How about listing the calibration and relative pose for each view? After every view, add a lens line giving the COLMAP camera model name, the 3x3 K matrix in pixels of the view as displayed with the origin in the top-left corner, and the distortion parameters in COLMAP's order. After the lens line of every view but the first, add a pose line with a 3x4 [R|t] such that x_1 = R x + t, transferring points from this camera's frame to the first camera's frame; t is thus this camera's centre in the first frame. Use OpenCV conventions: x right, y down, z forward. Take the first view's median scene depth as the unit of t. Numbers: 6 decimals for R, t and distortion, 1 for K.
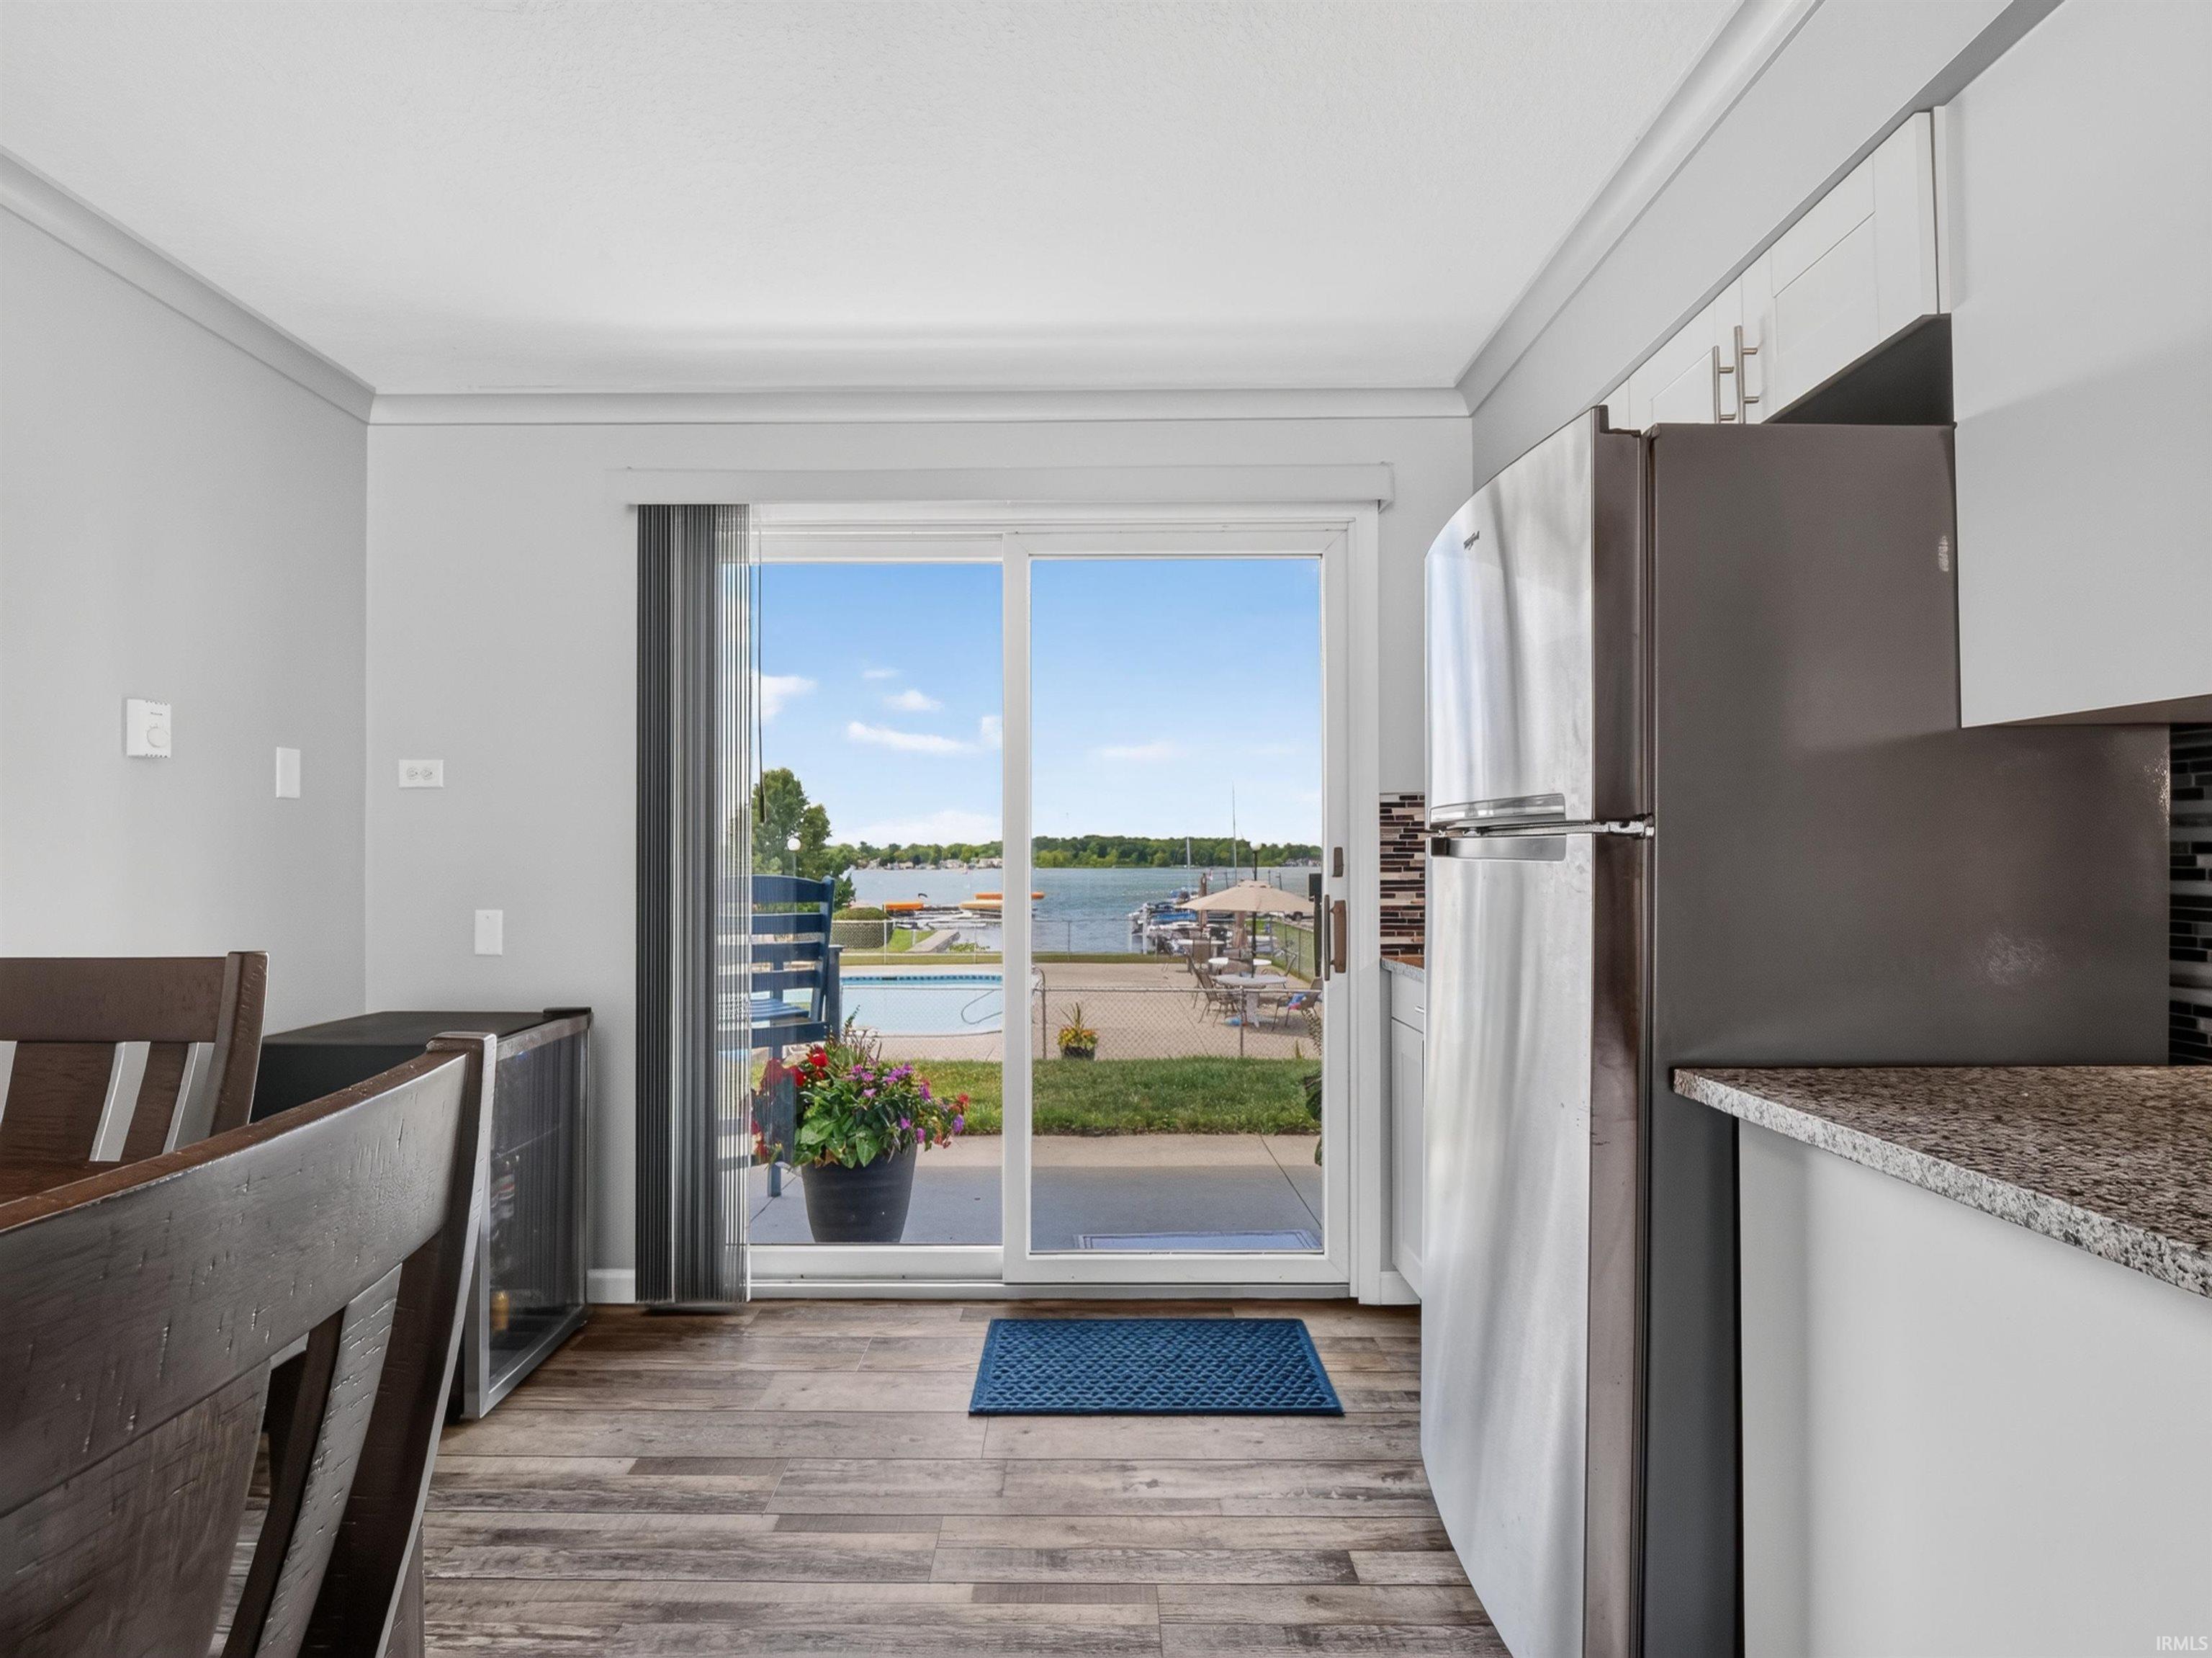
lens RADIAL K [[1082.1, 0, 1087.2], [0, 1082.1, 847.1], [0, 0, 1]] dist [-0.011642, -0.003413]
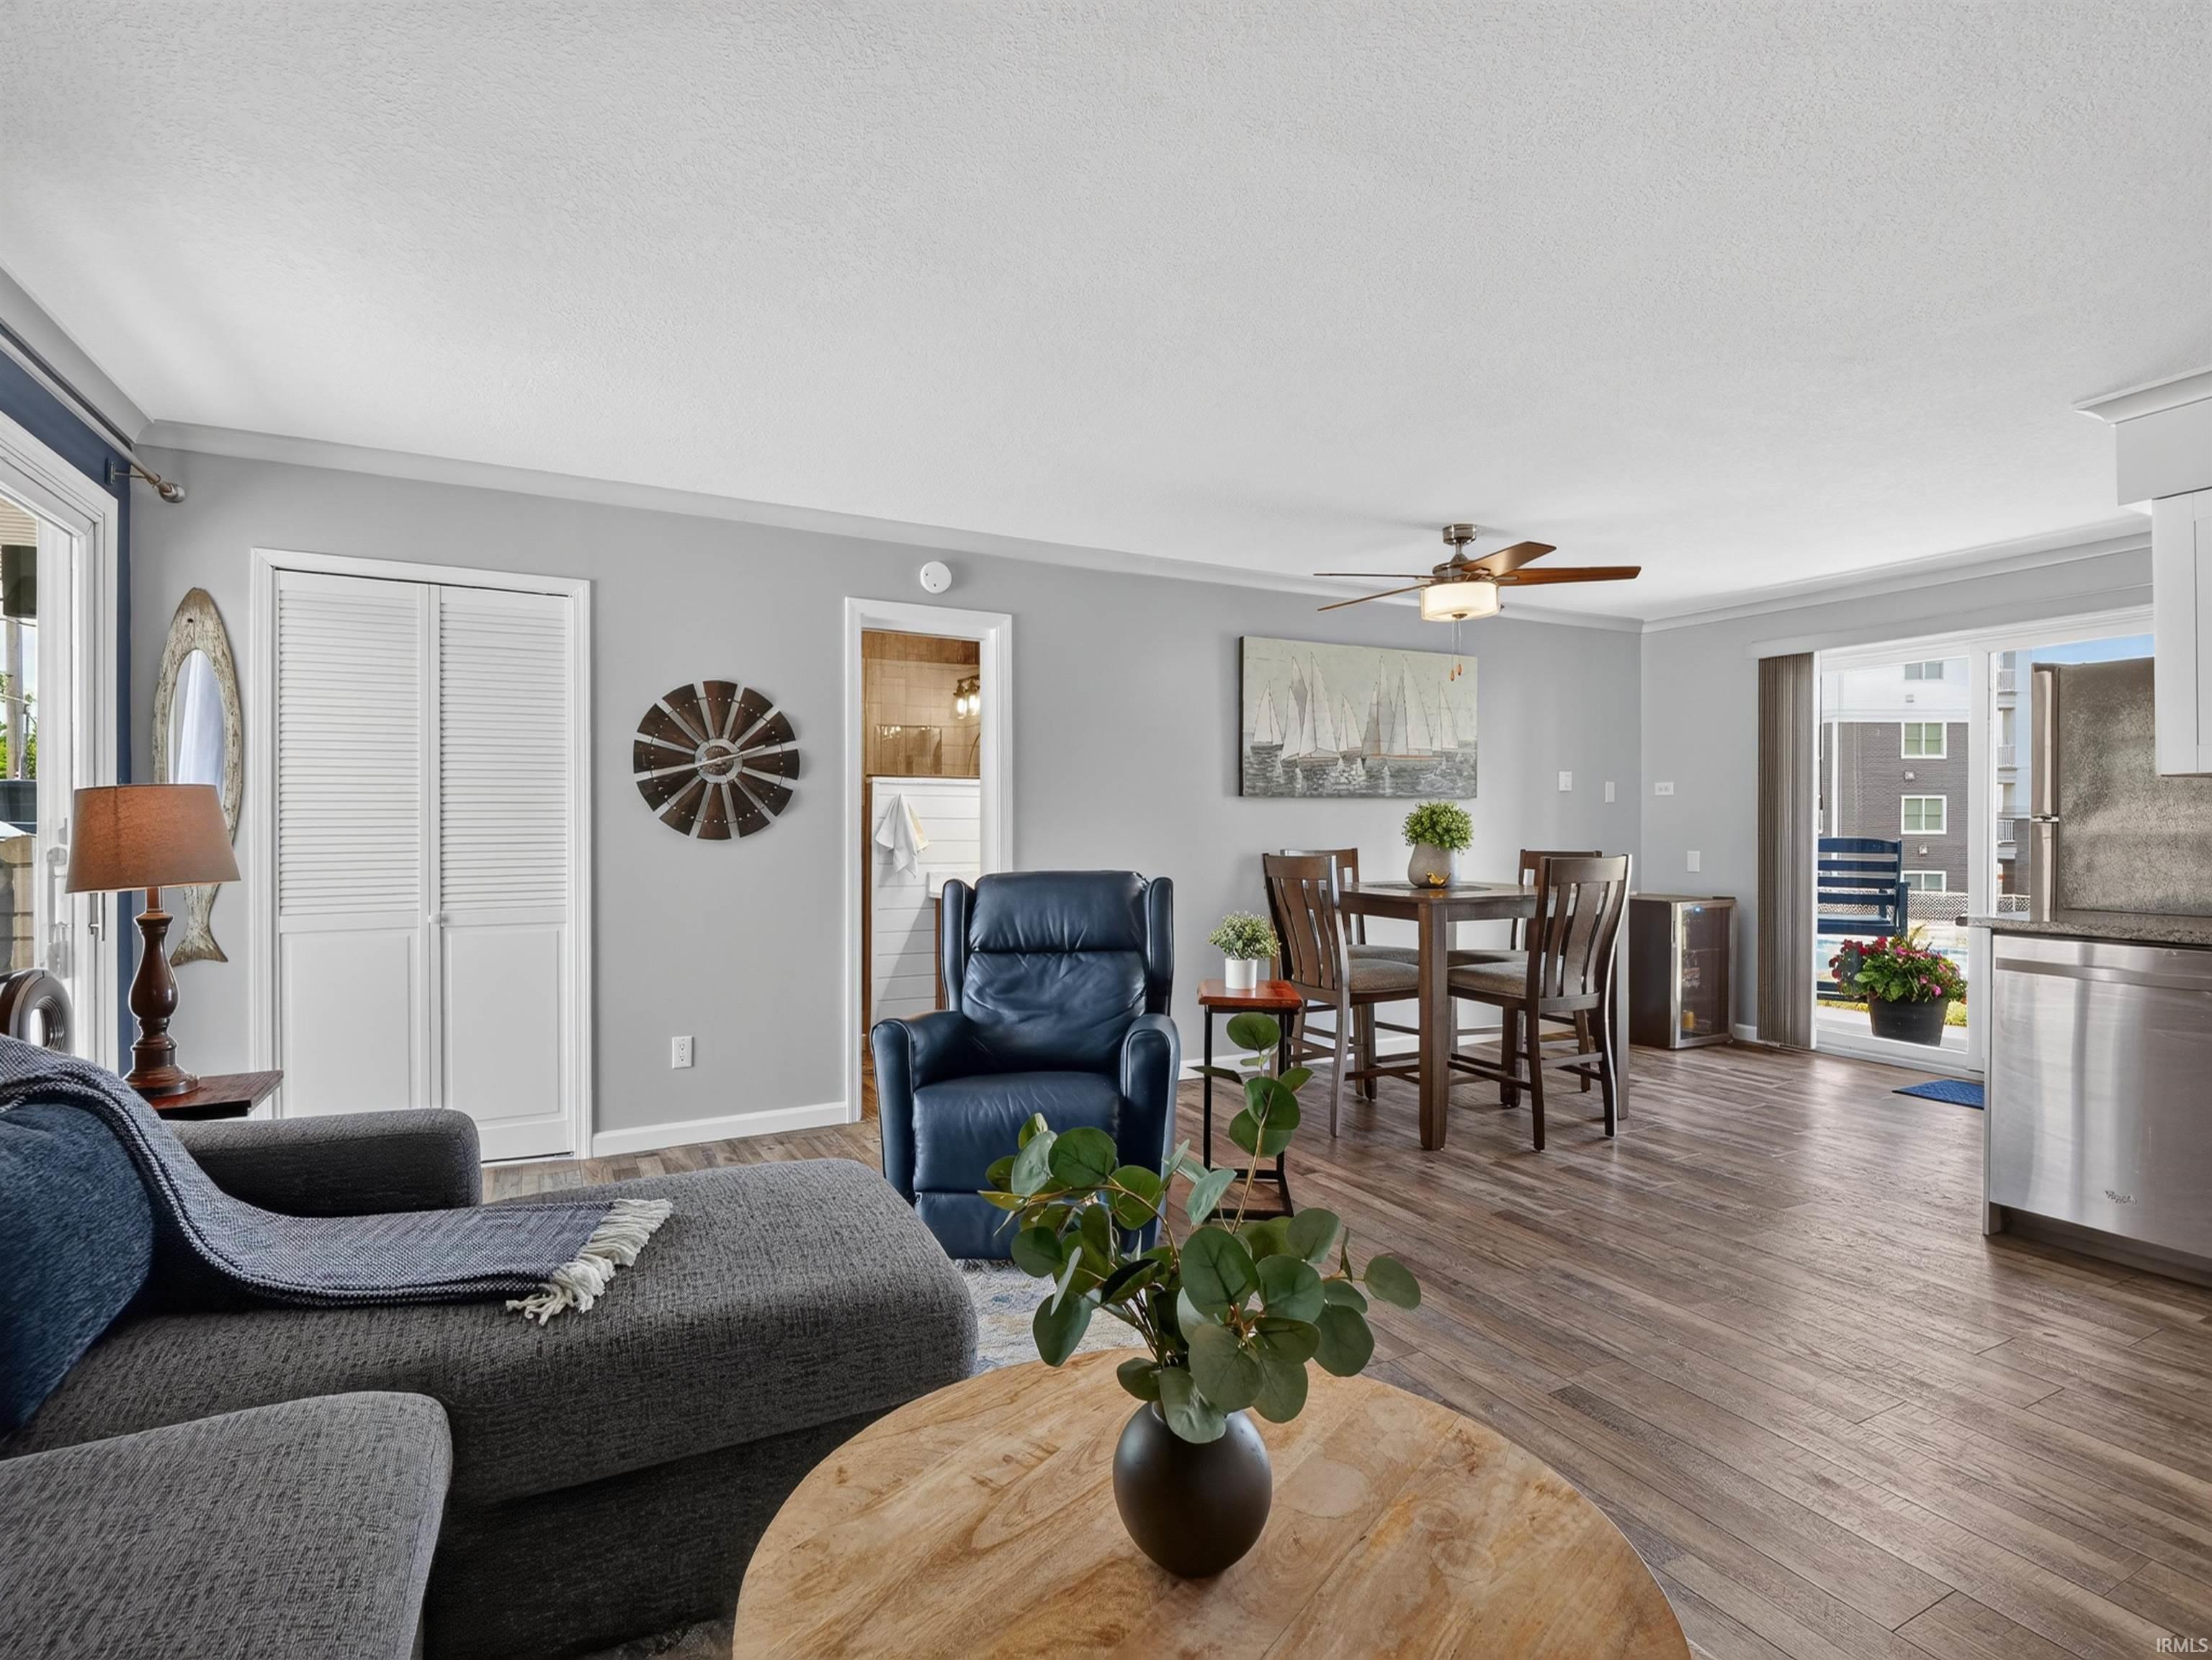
lens RADIAL K [[1082.1, 0, 1092.5], [0, 1082.1, 825.9], [0, 0, 1]] dist [-0.011642, -0.003413]
pose [[0.458233, 0.006886, -0.888805, 0.780712], [0.005381, 0.999930, 0.010521, -0.021132], [0.888816, -0.009604, 0.458164, -1.019450]]
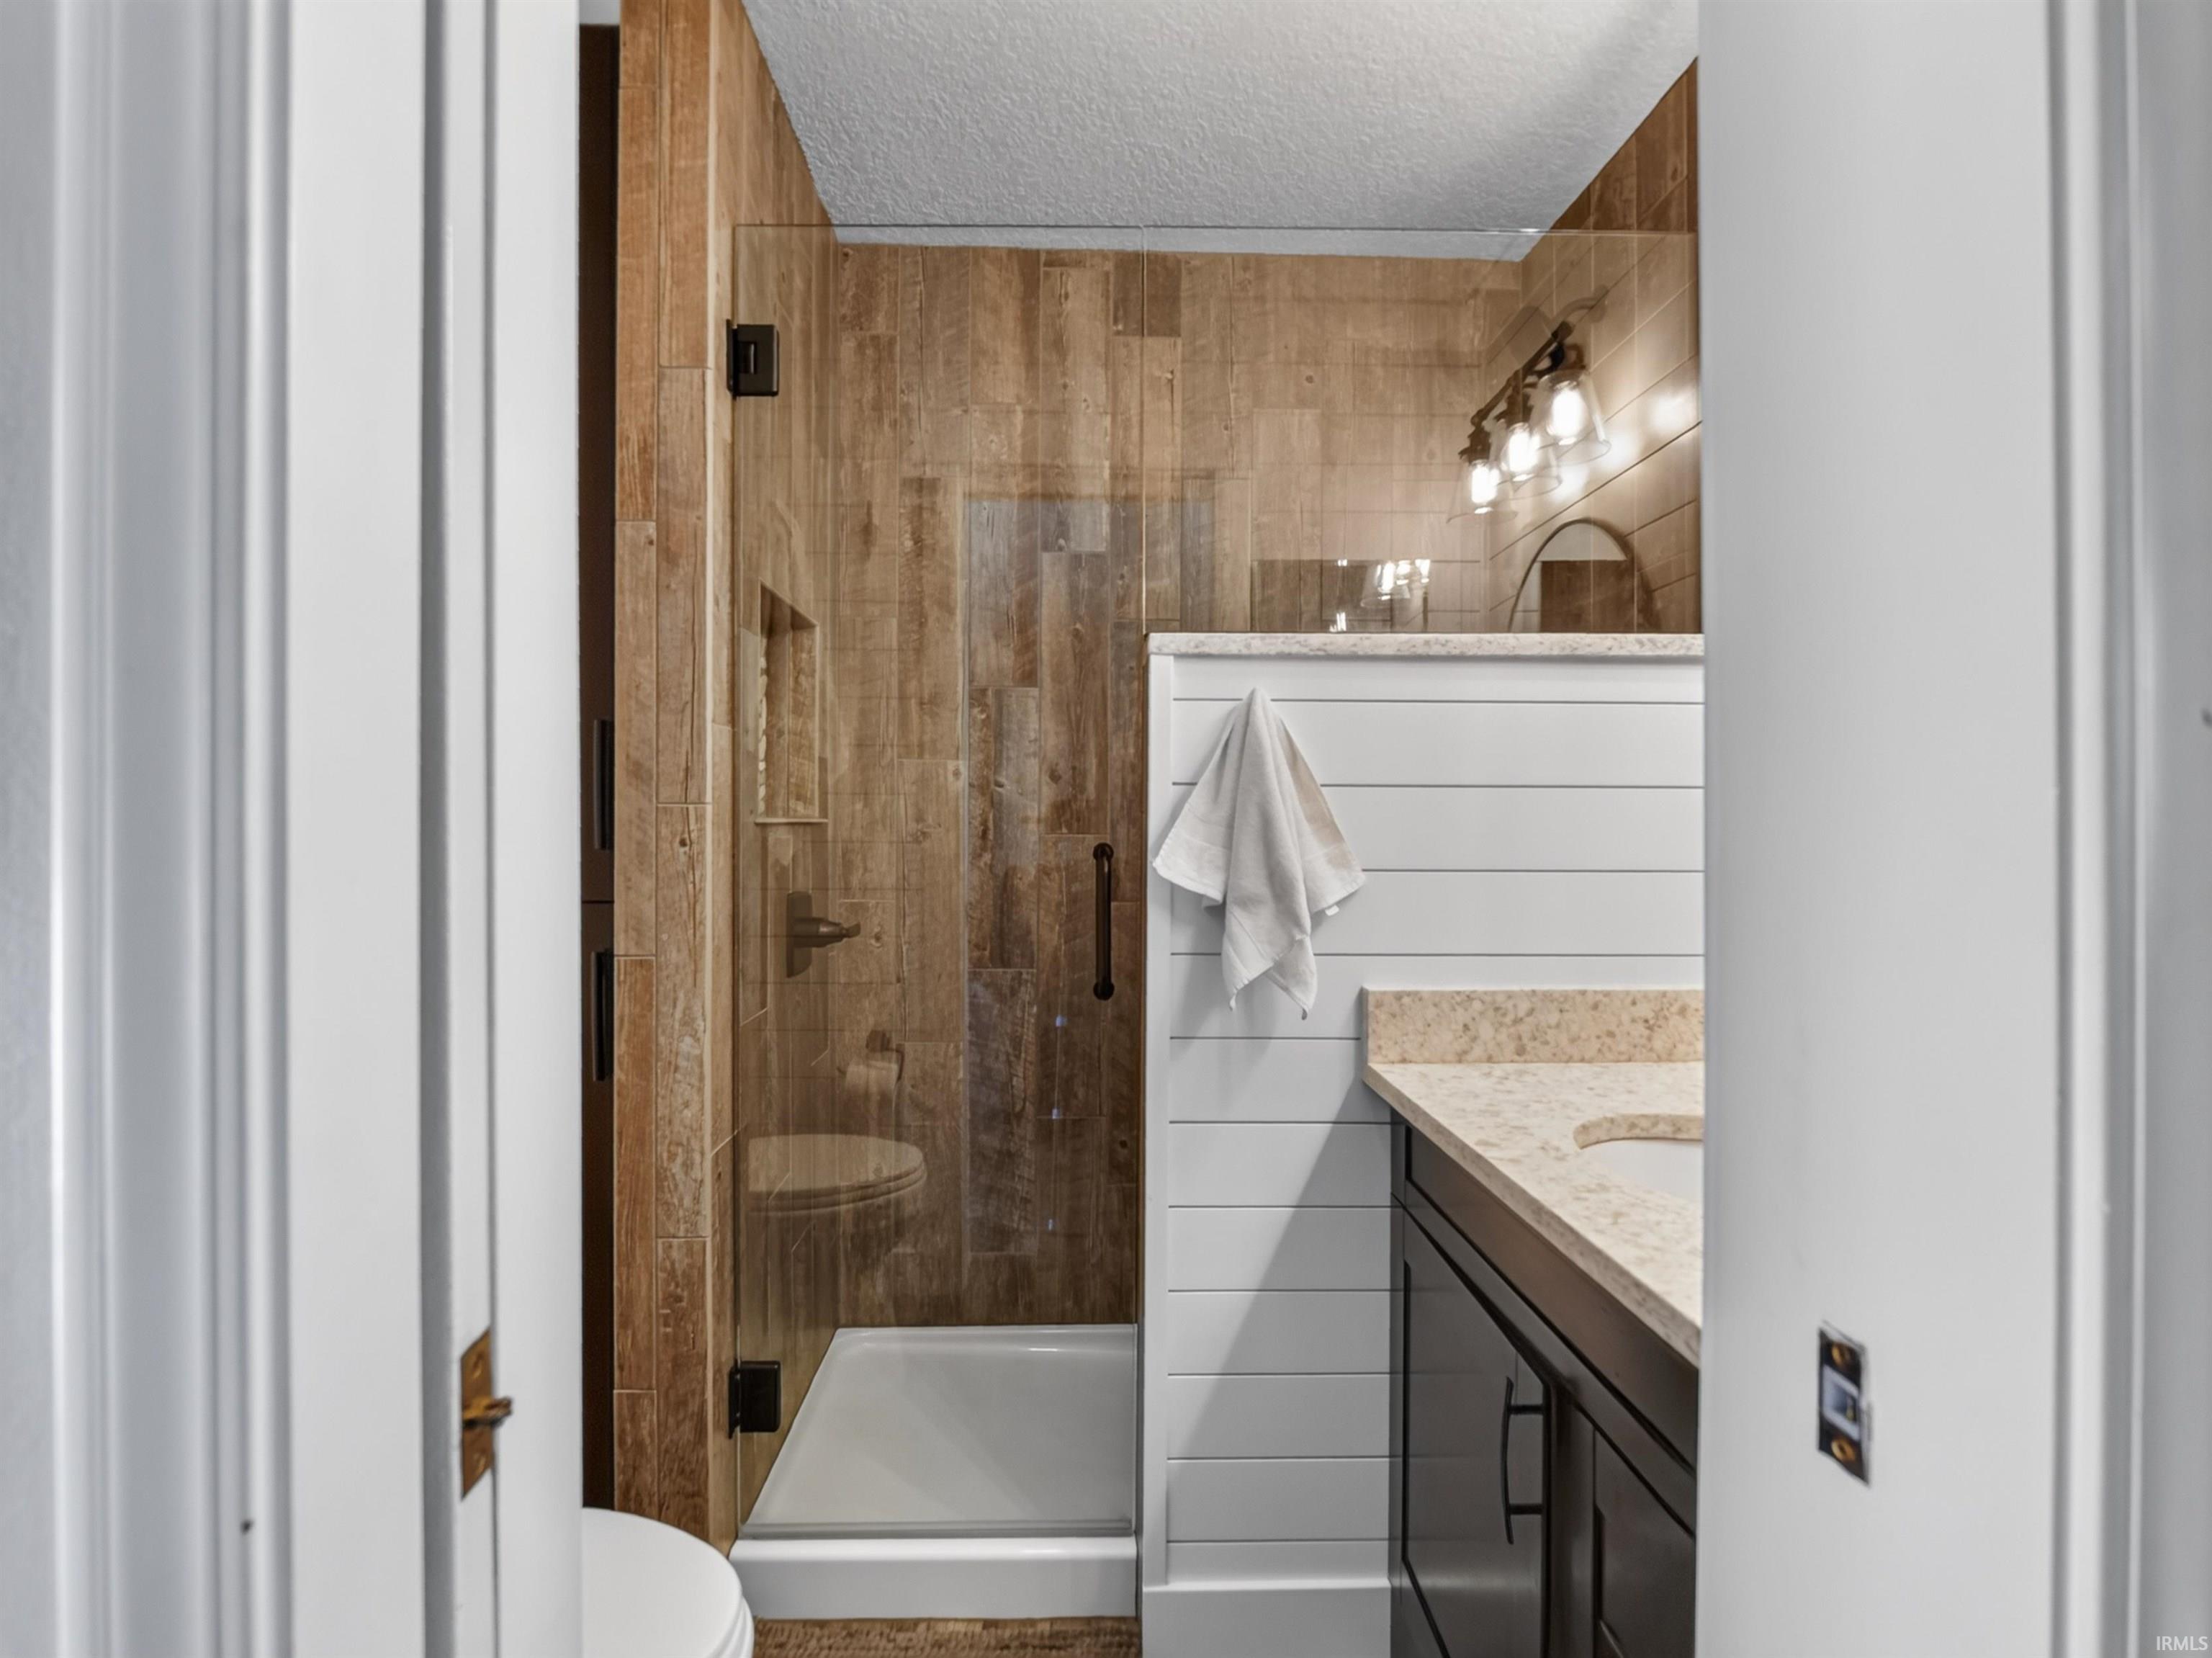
lens RADIAL K [[1082.1, 0, 1094.6], [0, 1082.1, 825.0], [0, 0, 1]] dist [-0.011642, -0.003413]
pose [[0.028363, 0.008502, -0.999562, -0.530955], [0.011134, 0.999899, 0.008821, -0.002959], [0.999536, -0.011379, 0.028265, -0.549533]]
